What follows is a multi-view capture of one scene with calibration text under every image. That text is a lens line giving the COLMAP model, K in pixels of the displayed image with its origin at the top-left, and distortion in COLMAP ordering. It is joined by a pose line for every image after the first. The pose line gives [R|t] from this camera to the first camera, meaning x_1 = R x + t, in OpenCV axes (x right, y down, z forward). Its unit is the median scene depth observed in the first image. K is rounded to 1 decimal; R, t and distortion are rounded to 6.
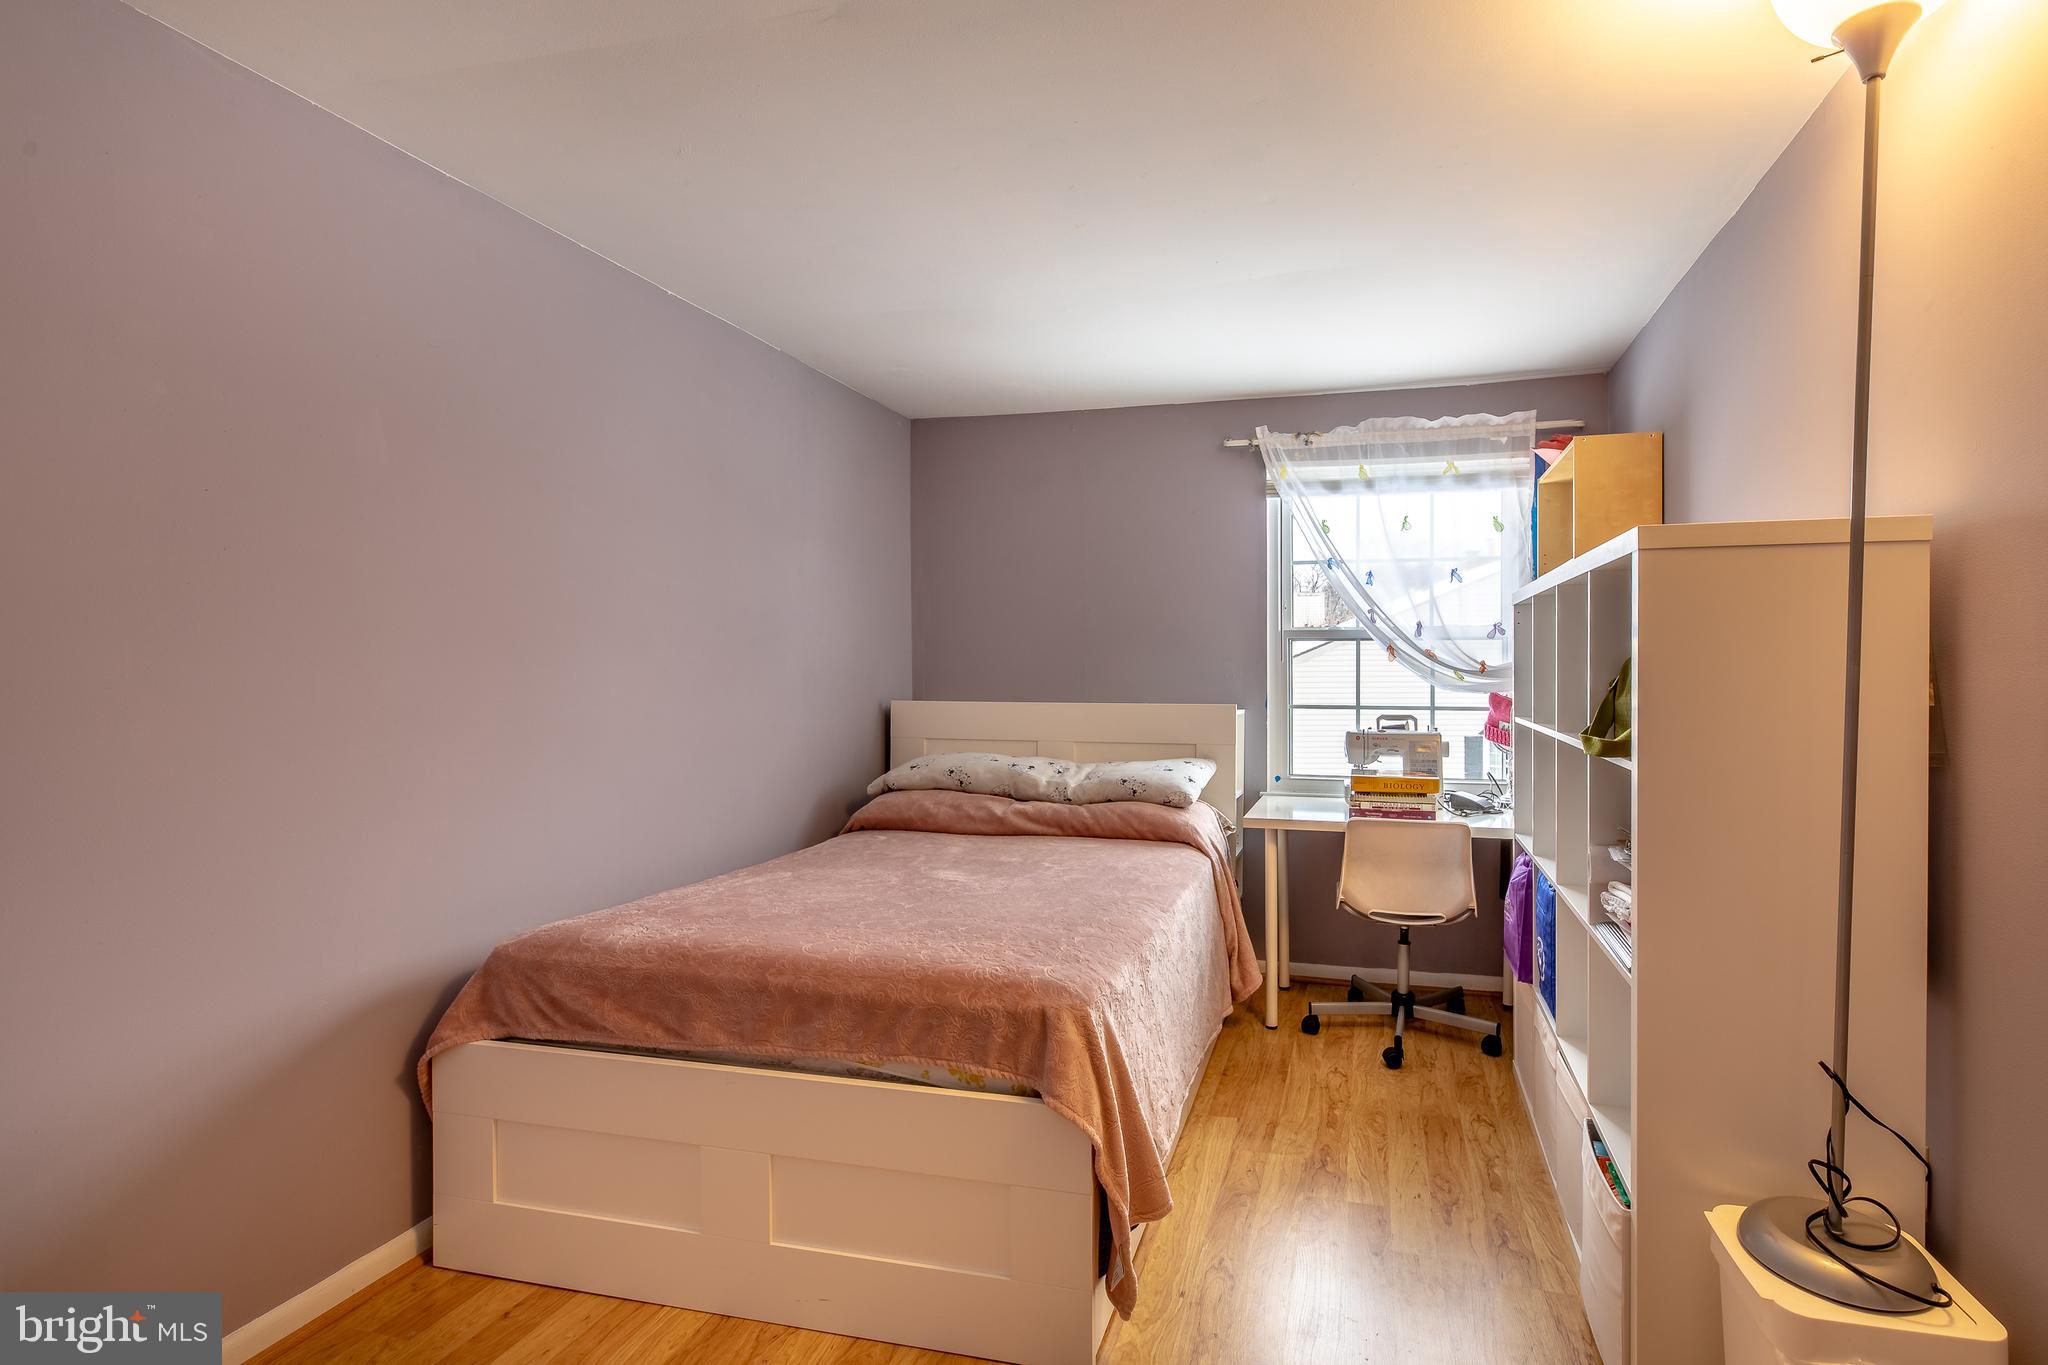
lens RADIAL K [[943.4, 0, 1035.9], [0, 943.4, 663.1], [0, 0, 1]] dist [0.005691, 0.000297]
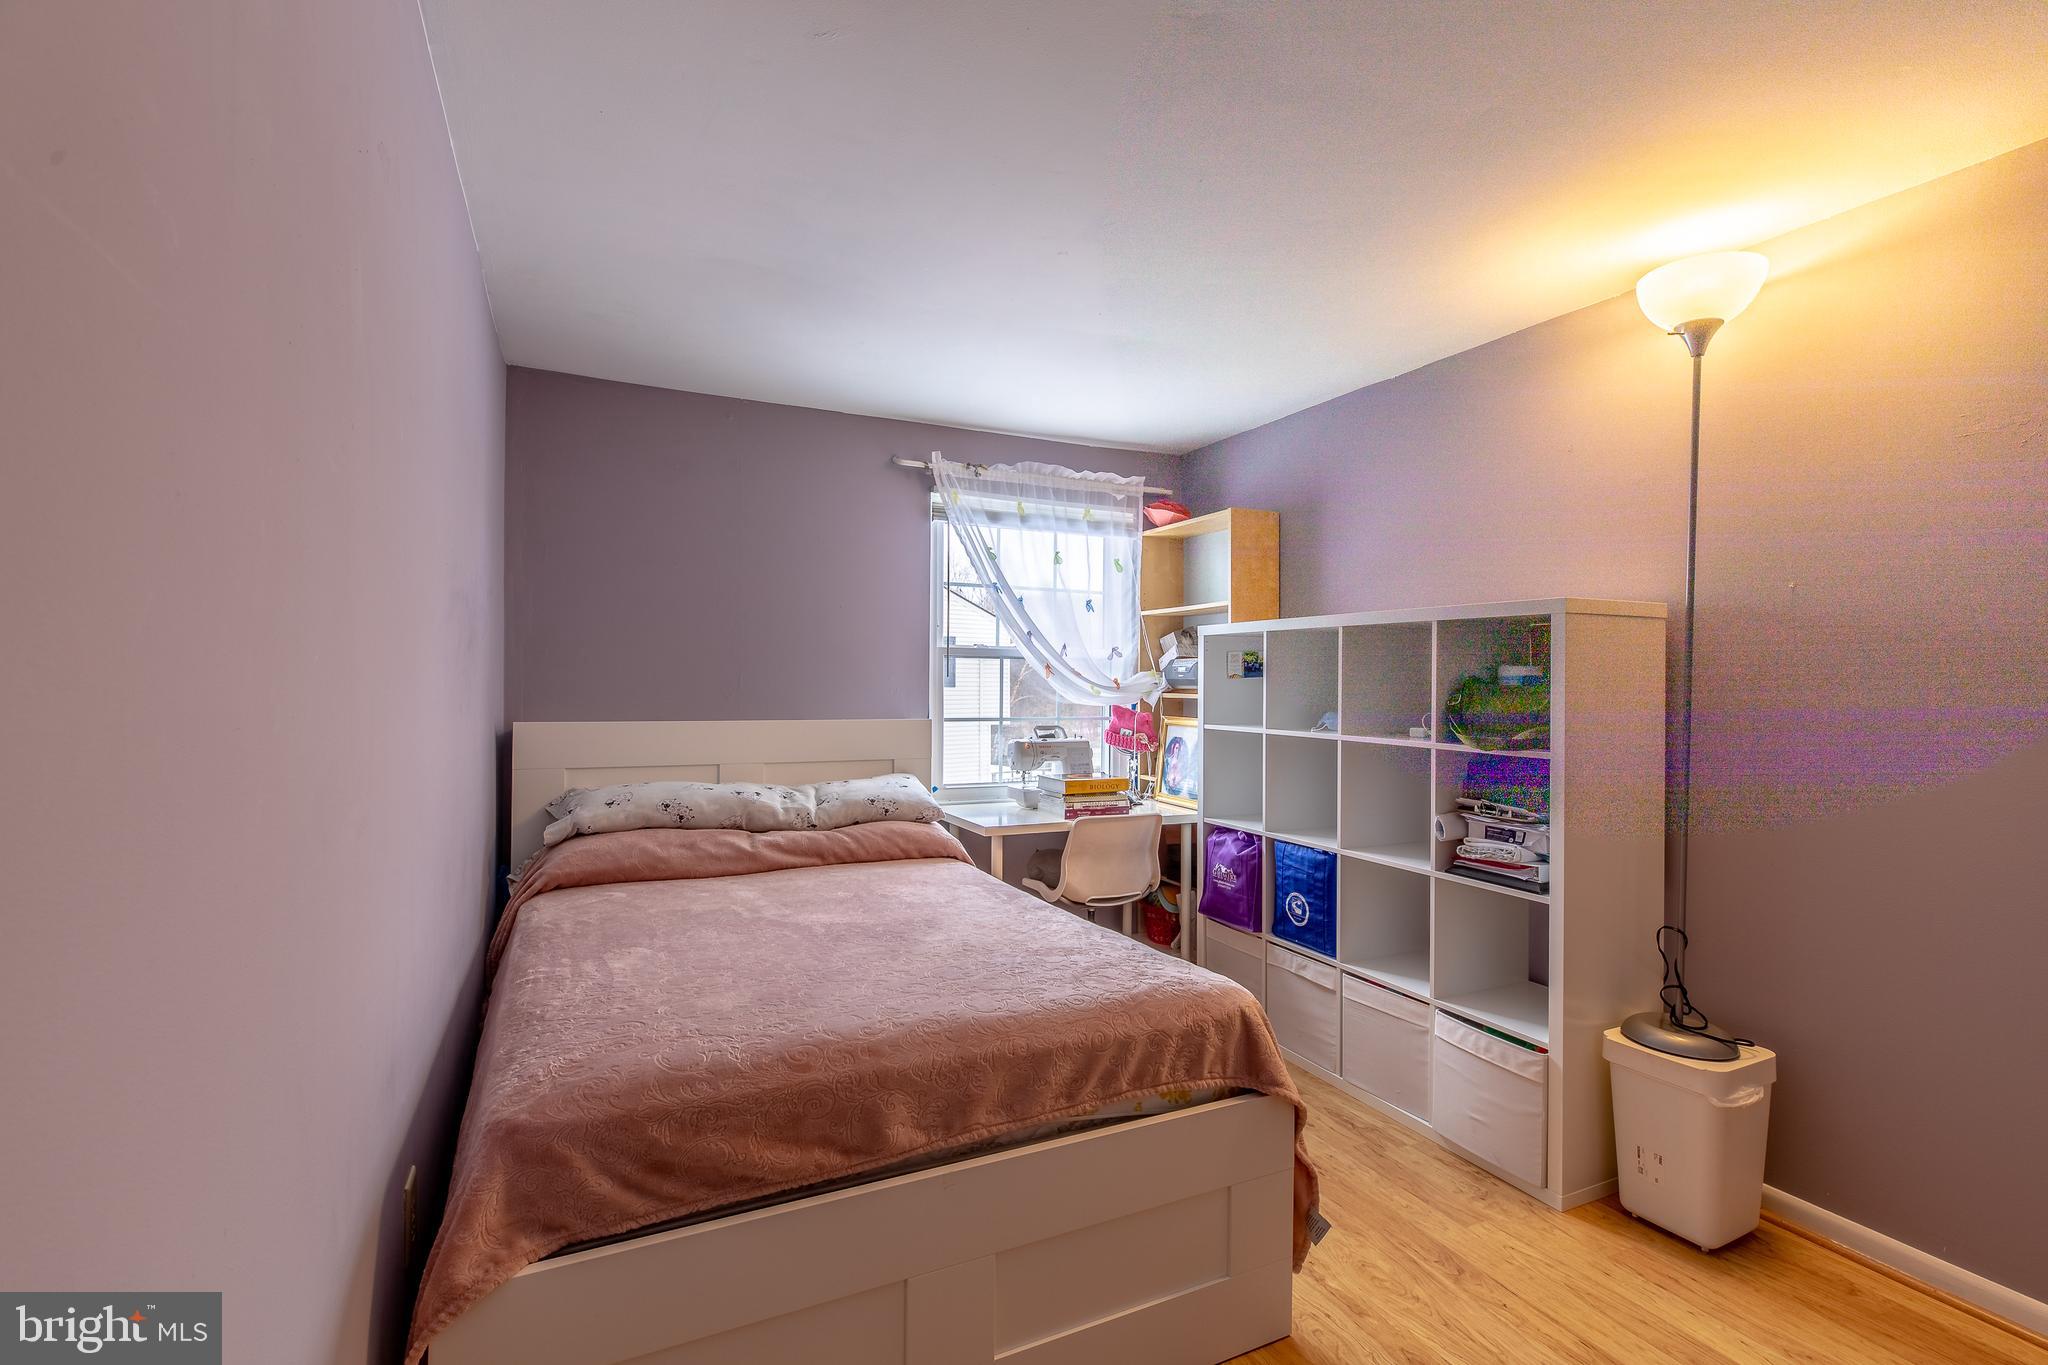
lens RADIAL K [[943.4, 0, 1035.9], [0, 943.4, 663.1], [0, 0, 1]] dist [0.005691, 0.000297]
pose [[0.768463, 0.019159, 0.639608, -0.371803], [-0.011728, 0.999805, -0.015859, -0.002054], [-0.639787, 0.004686, 0.768538, 0.142158]]
